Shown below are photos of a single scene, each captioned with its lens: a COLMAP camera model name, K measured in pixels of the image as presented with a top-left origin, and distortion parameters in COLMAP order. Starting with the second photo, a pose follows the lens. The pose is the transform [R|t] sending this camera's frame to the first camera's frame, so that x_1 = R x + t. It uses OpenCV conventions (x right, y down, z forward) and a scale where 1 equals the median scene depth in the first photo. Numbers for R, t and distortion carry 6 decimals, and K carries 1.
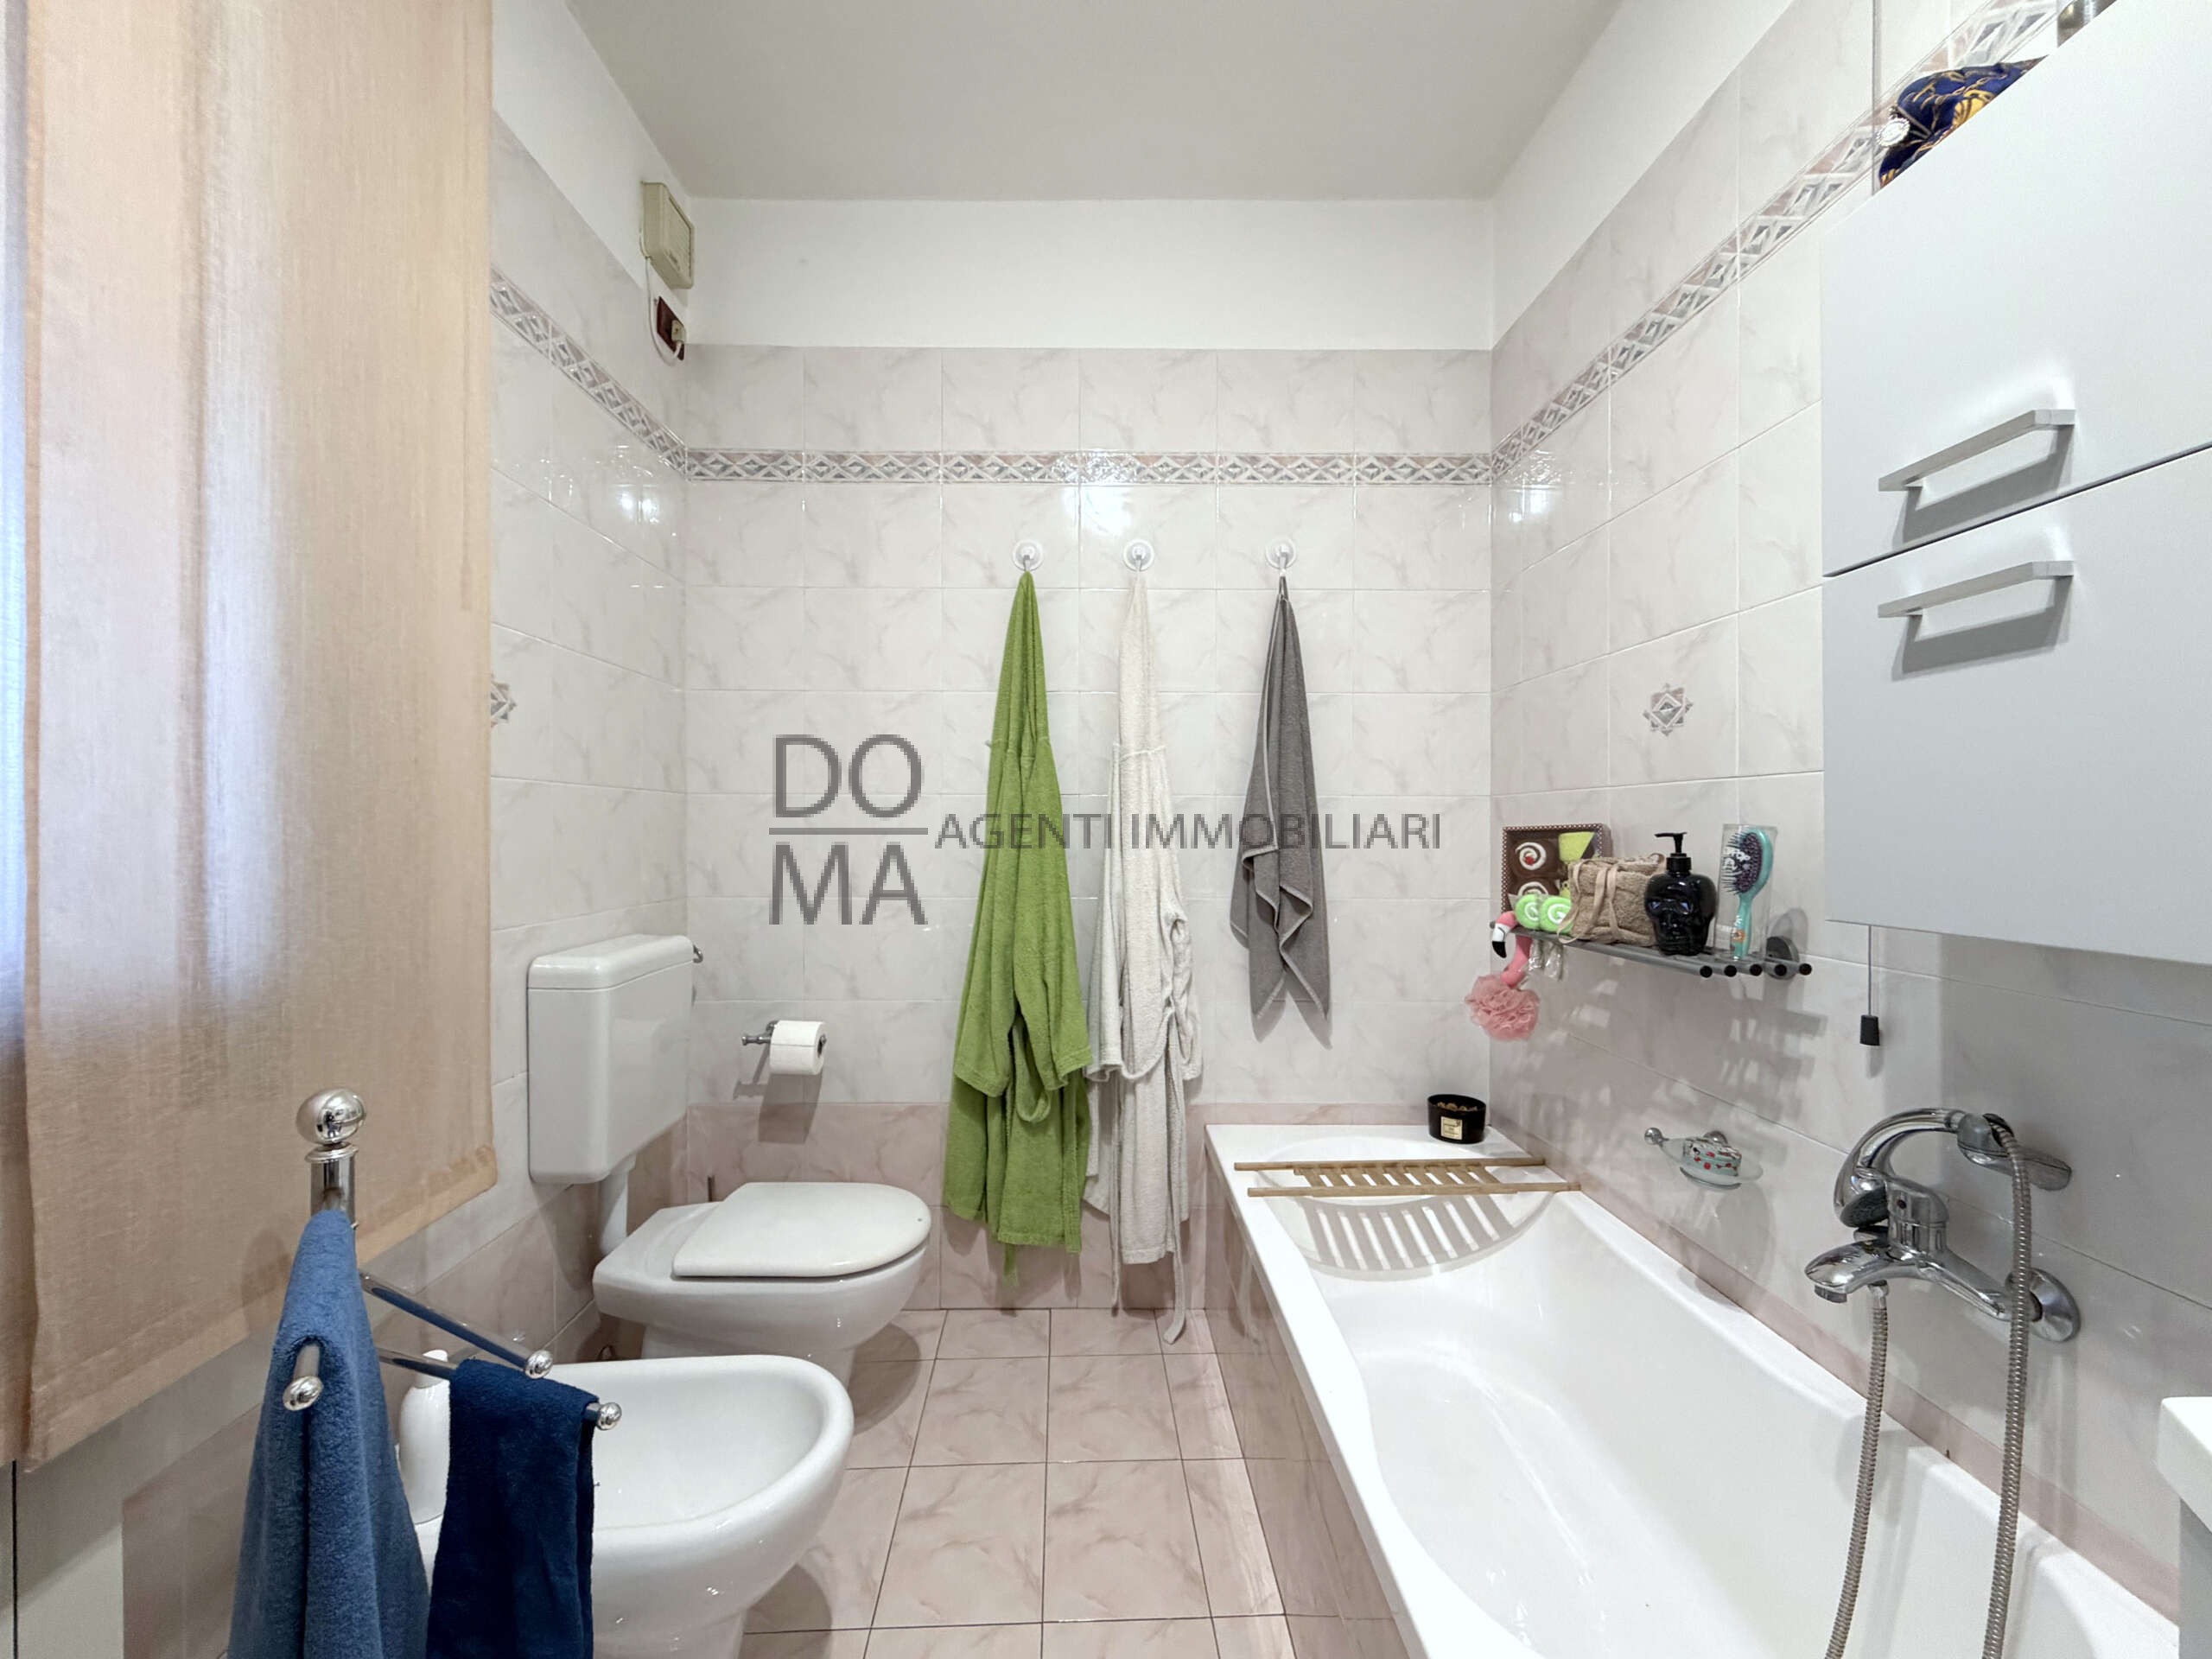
lens RADIAL K [[888.6, 0, 1111.9], [0, 888.6, 828.4], [0, 0, 1]] dist [-0.000098, 0.000714]
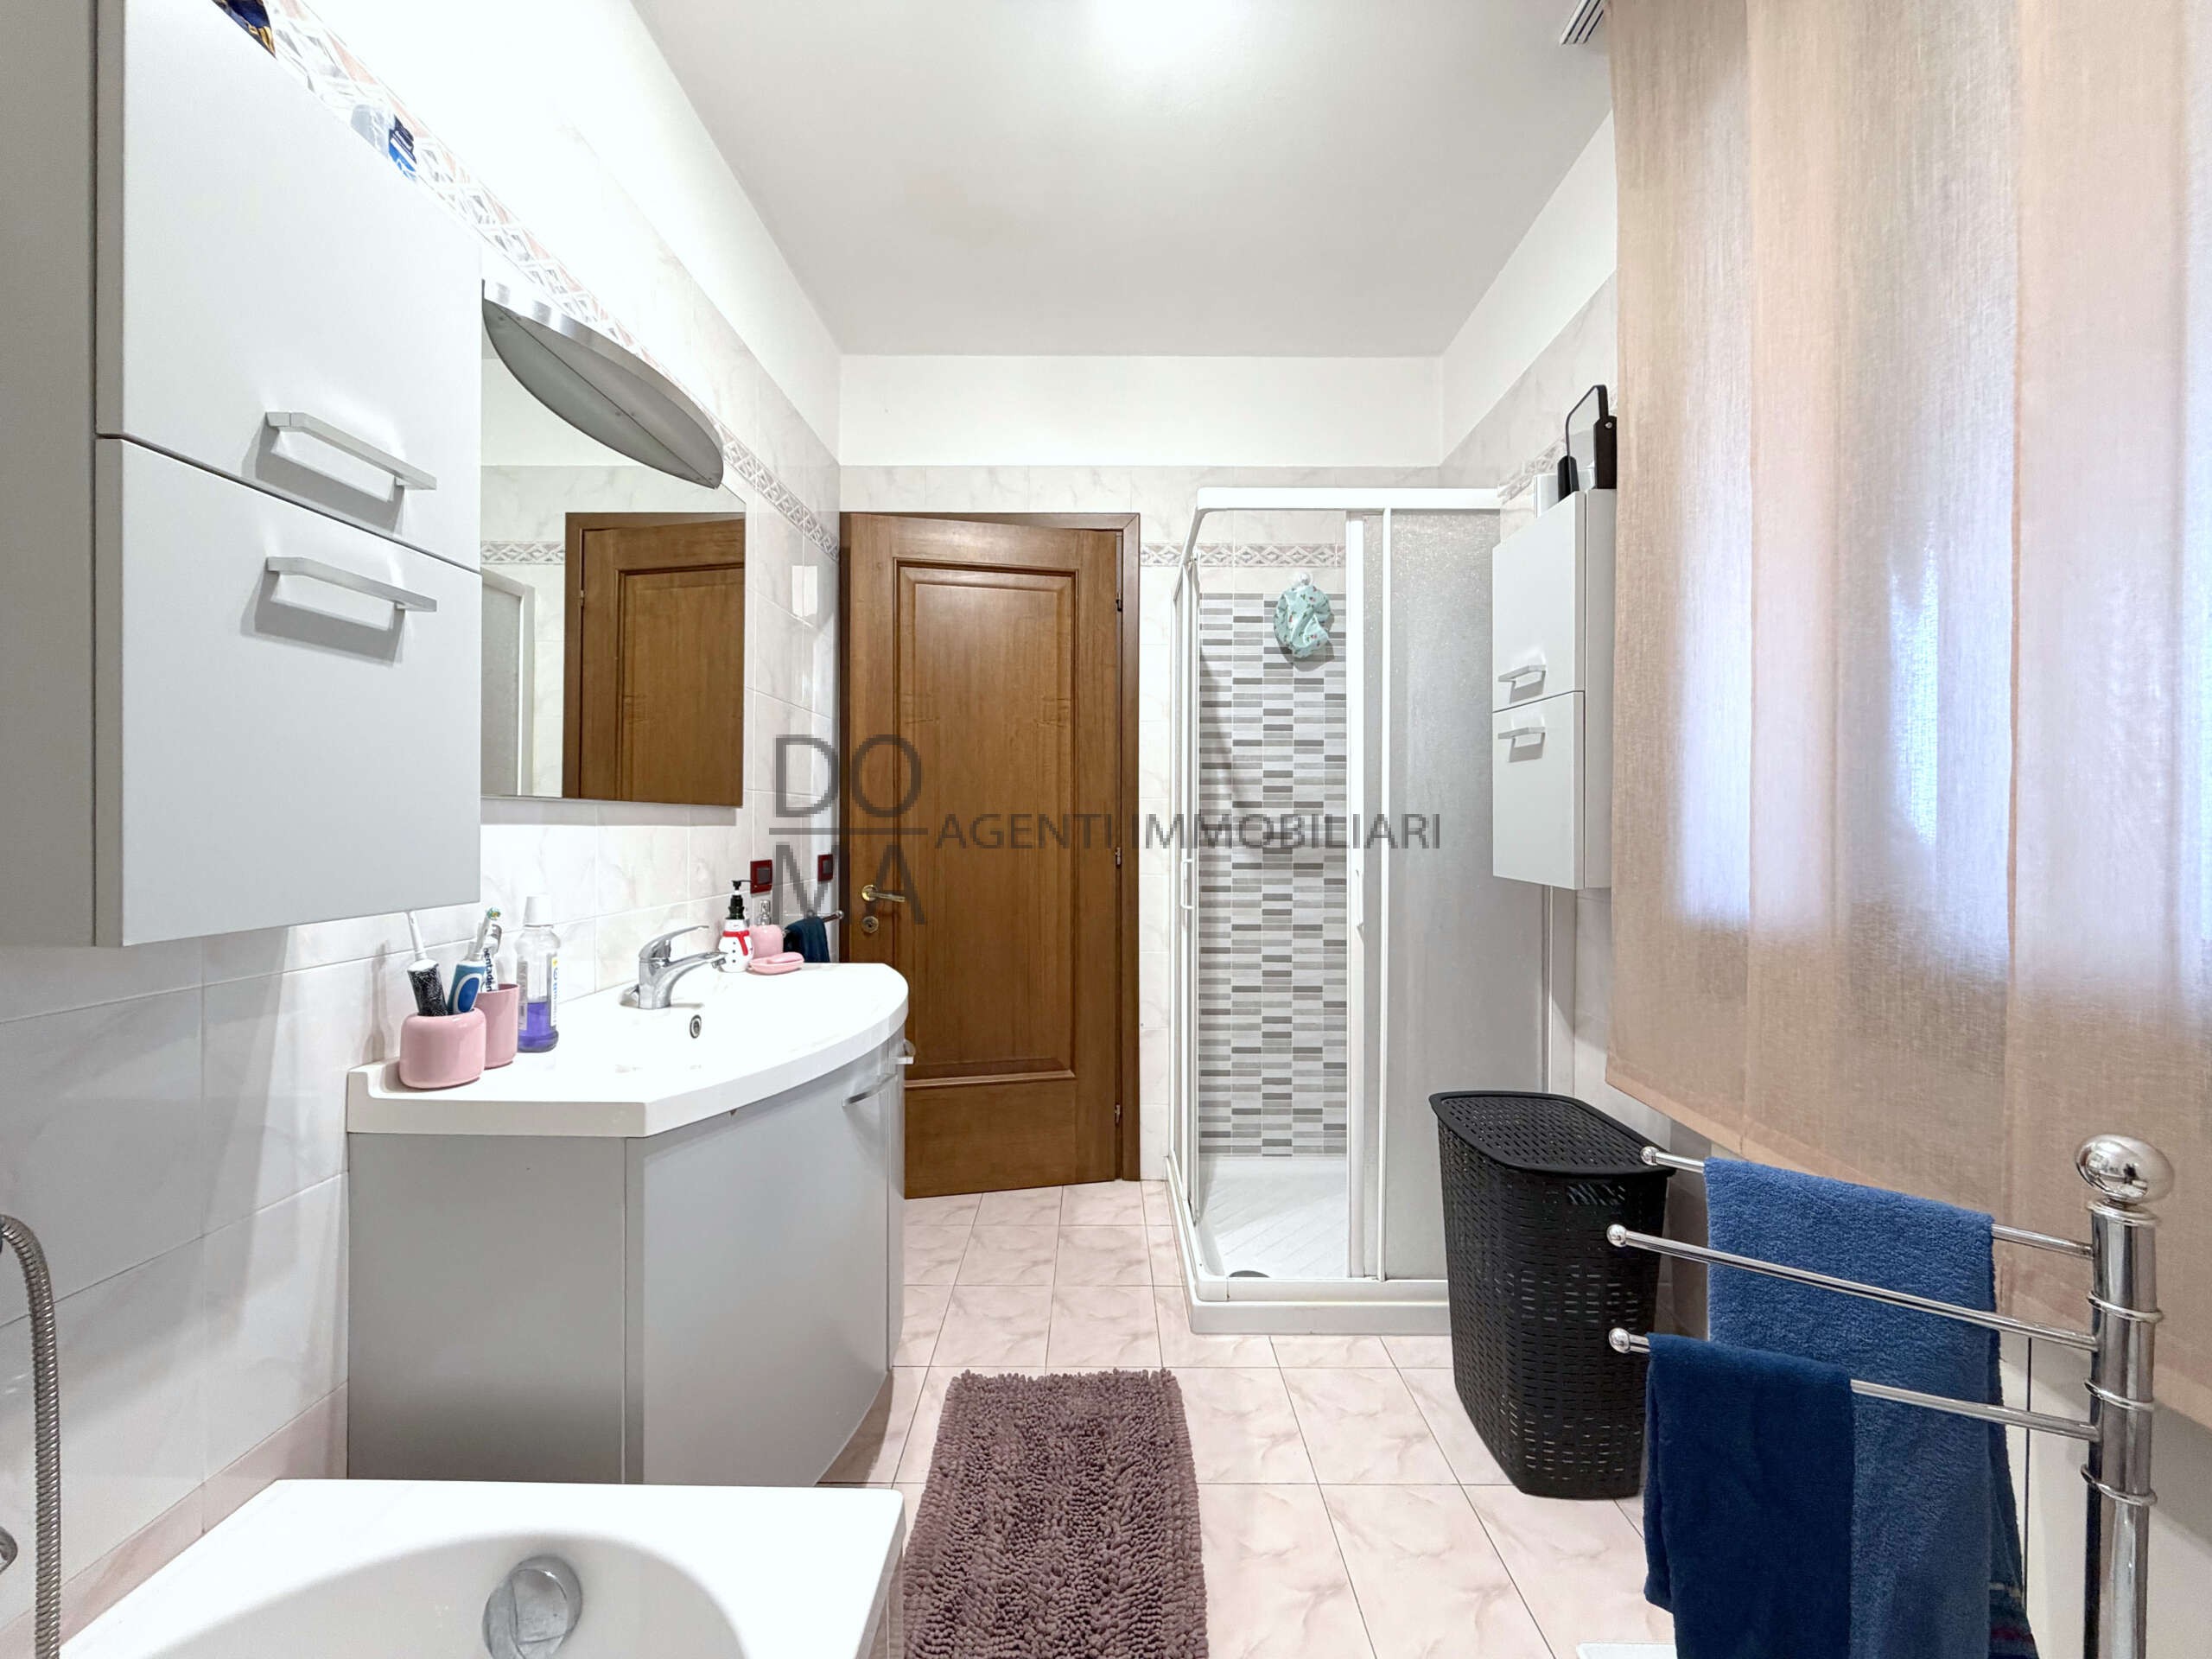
lens RADIAL K [[888.6, 0, 1111.9], [0, 888.6, 828.4], [0, 0, 1]] dist [-0.000098, 0.000714]
pose [[-0.999276, -0.004219, 0.037803, 0.036759], [-0.004061, 0.999983, 0.004246, 0.008795], [-0.037820, 0.004089, -0.999276, 1.887465]]
